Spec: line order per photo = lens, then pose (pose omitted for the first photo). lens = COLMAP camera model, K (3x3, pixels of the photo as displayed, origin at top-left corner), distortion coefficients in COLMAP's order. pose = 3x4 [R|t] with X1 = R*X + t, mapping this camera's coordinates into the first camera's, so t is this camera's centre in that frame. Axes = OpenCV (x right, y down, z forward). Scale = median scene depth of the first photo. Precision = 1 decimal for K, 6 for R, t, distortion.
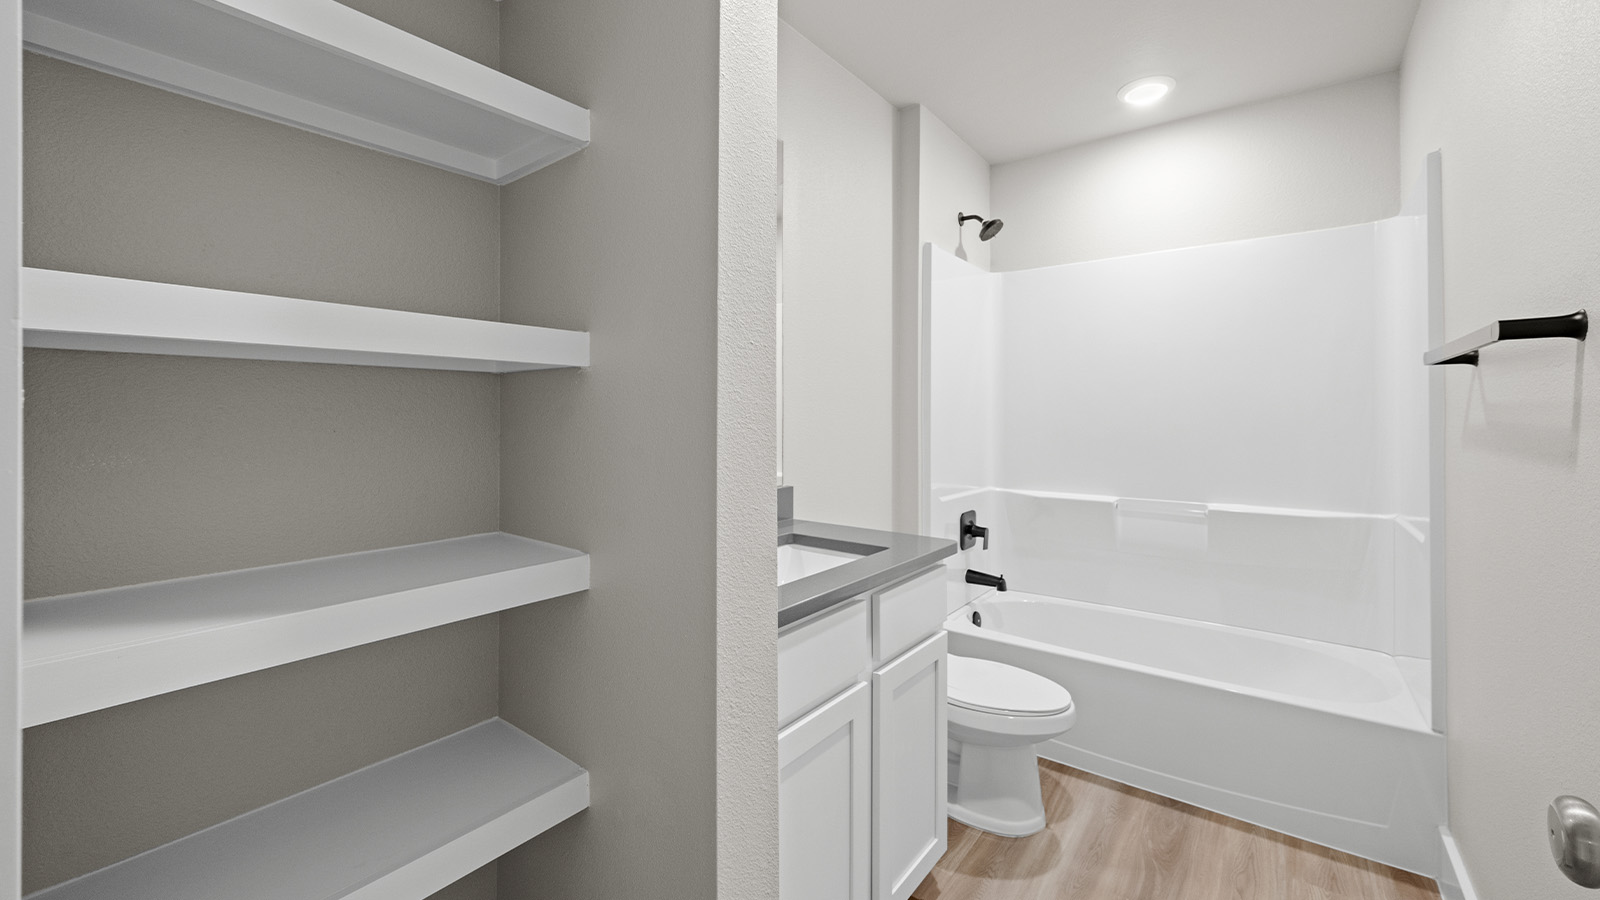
lens RADIAL K [[668.3, 0, 800.5], [0, 668.3, 421.2], [0, 0, 1]] dist [-0.003891, -0.000206]
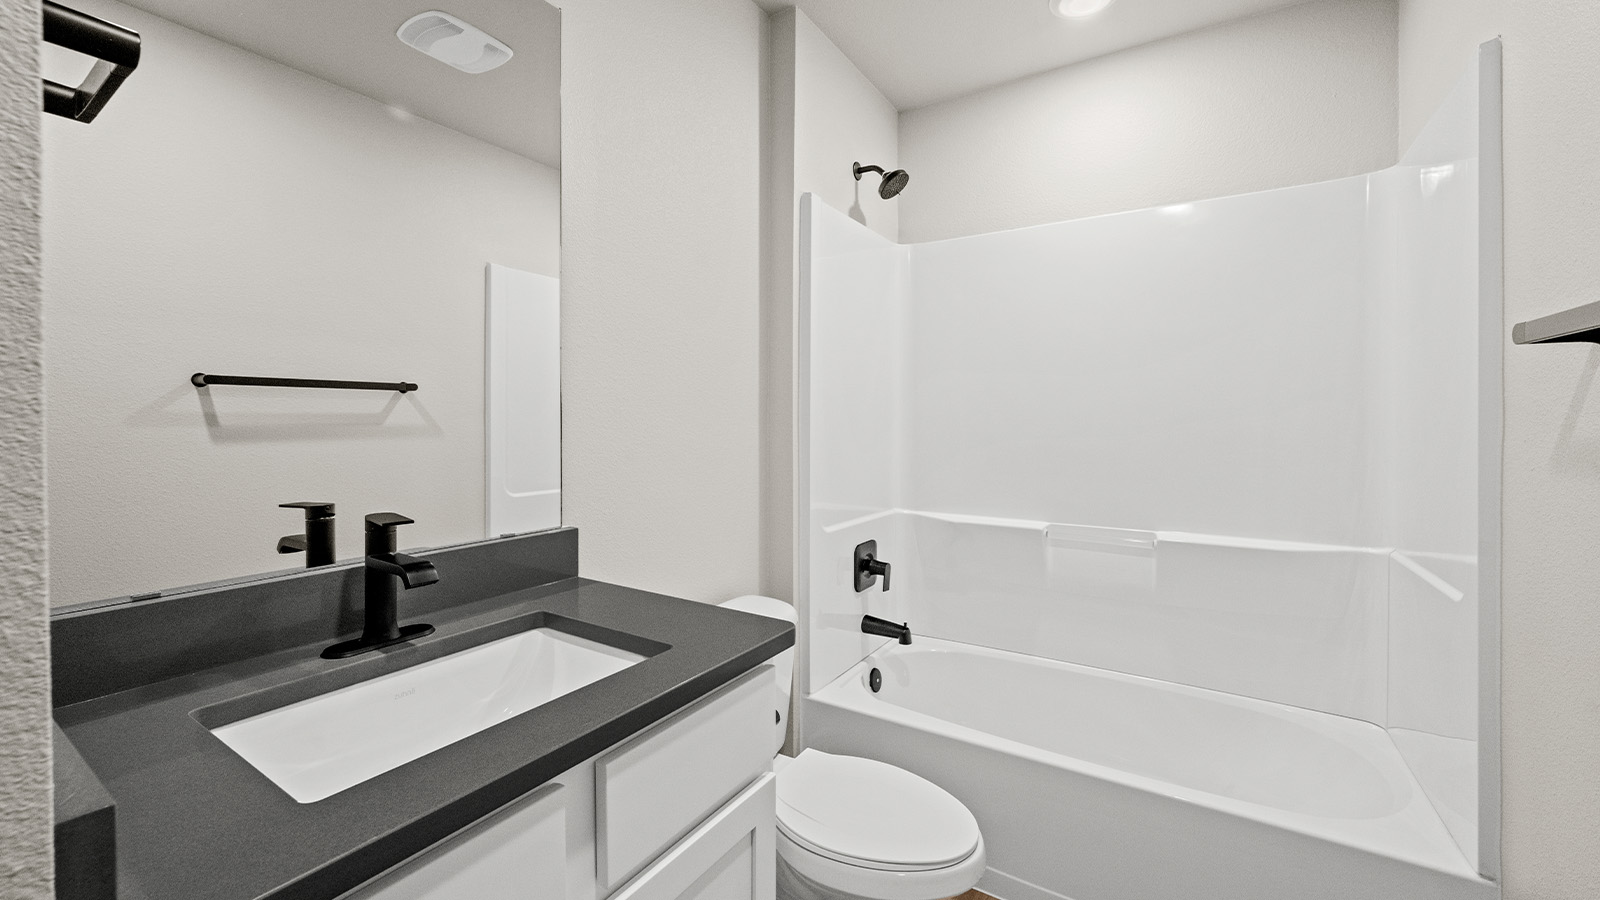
lens RADIAL K [[668.3, 0, 799.9], [0, 668.3, 437.1], [0, 0, 1]] dist [-0.003891, -0.000206]
pose [[0.996626, -0.002723, 0.082036, 0.112761], [0.001215, 0.999830, 0.018421, -0.004601], [-0.082072, -0.018259, 0.996459, 0.227083]]
